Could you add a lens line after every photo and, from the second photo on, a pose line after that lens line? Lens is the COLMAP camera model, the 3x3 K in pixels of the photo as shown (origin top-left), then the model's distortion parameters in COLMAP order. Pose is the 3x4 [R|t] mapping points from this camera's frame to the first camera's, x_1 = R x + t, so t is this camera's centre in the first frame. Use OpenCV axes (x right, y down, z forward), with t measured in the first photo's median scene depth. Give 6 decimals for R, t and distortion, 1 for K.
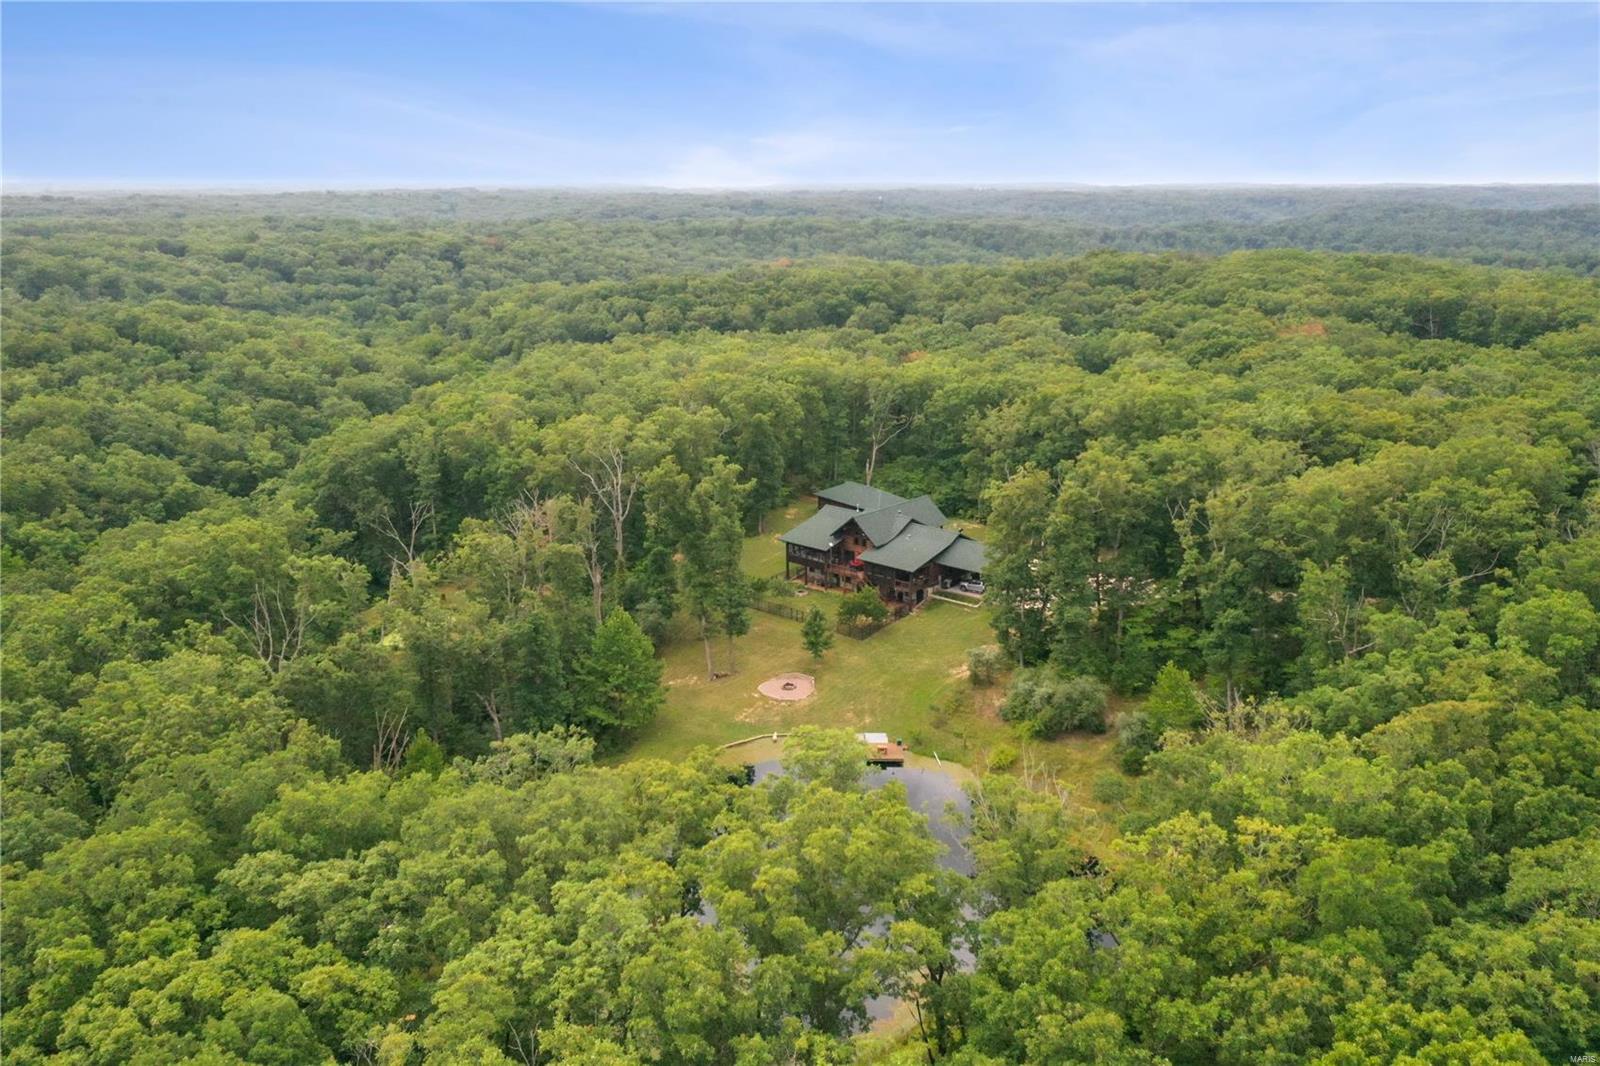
lens RADIAL K [[1298.0, 0, 801.7], [0, 1298.0, 534.6], [0, 0, 1]] dist [0.003079, -0.001248]
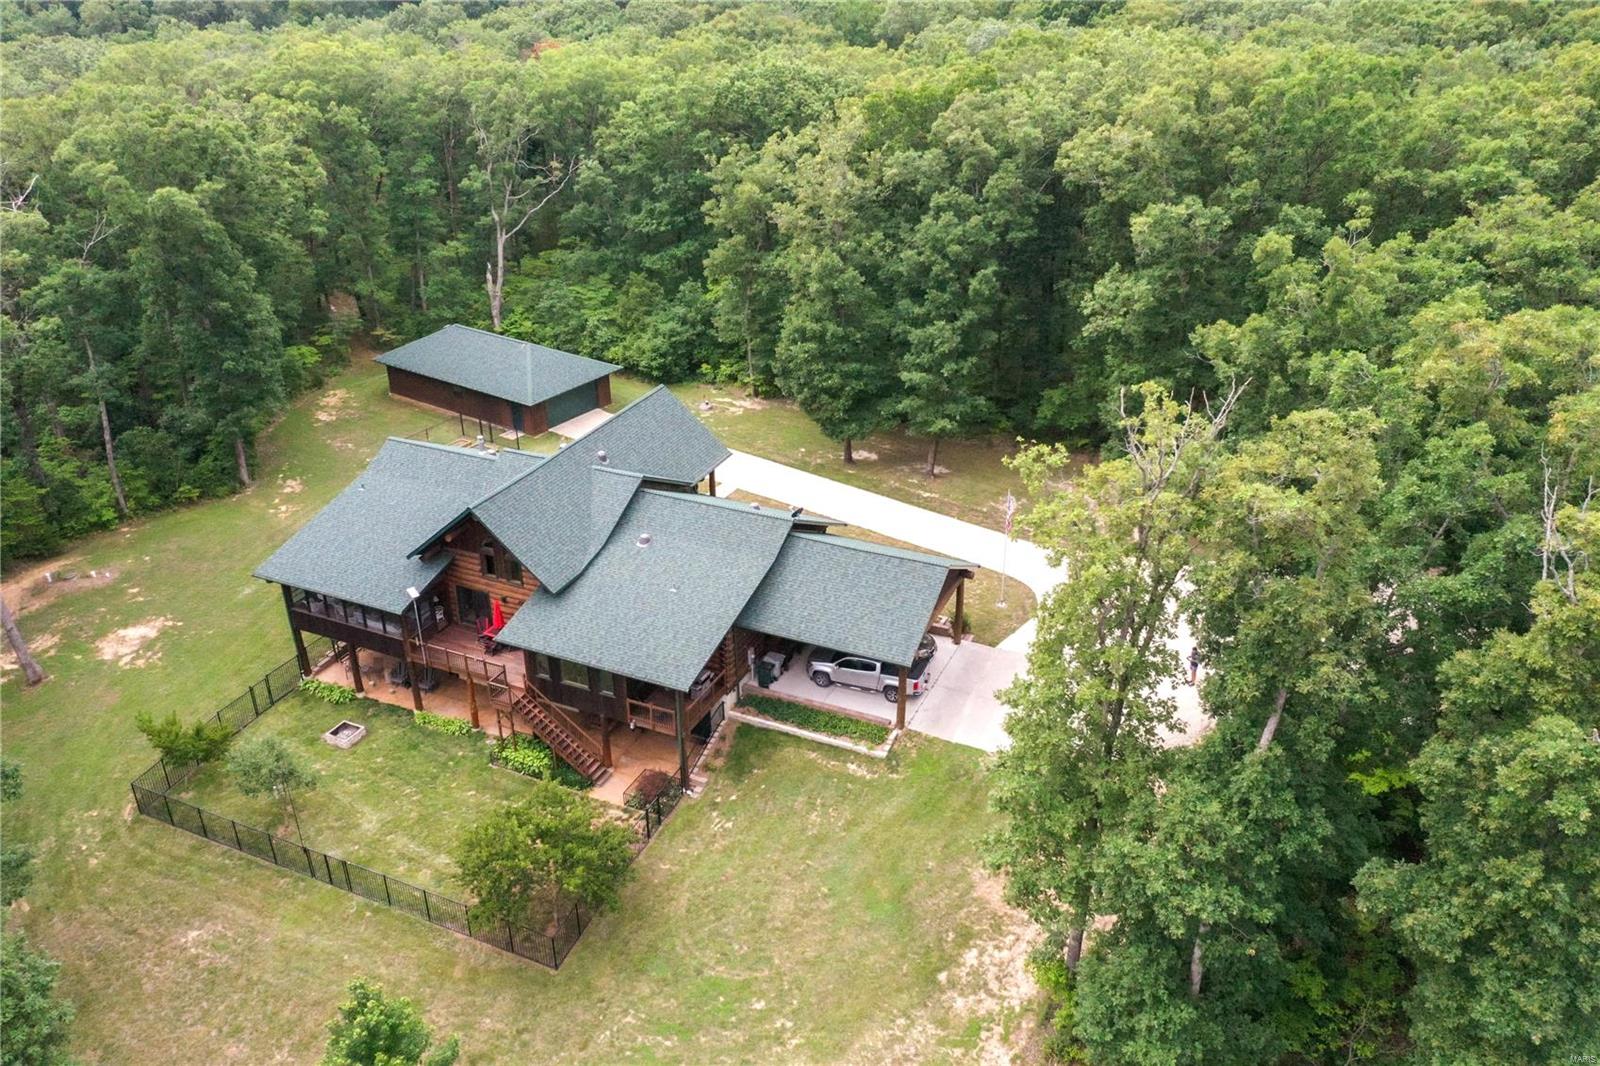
lens RADIAL K [[1298.0, 0, 804.6], [0, 1298.0, 528.9], [0, 0, 1]] dist [0.003079, -0.001248]
pose [[0.957468, -0.133416, 0.255843, 0.028298], [0.080469, 0.974968, 0.207275, -0.054773], [-0.277093, -0.177871, 0.944236, 0.528314]]
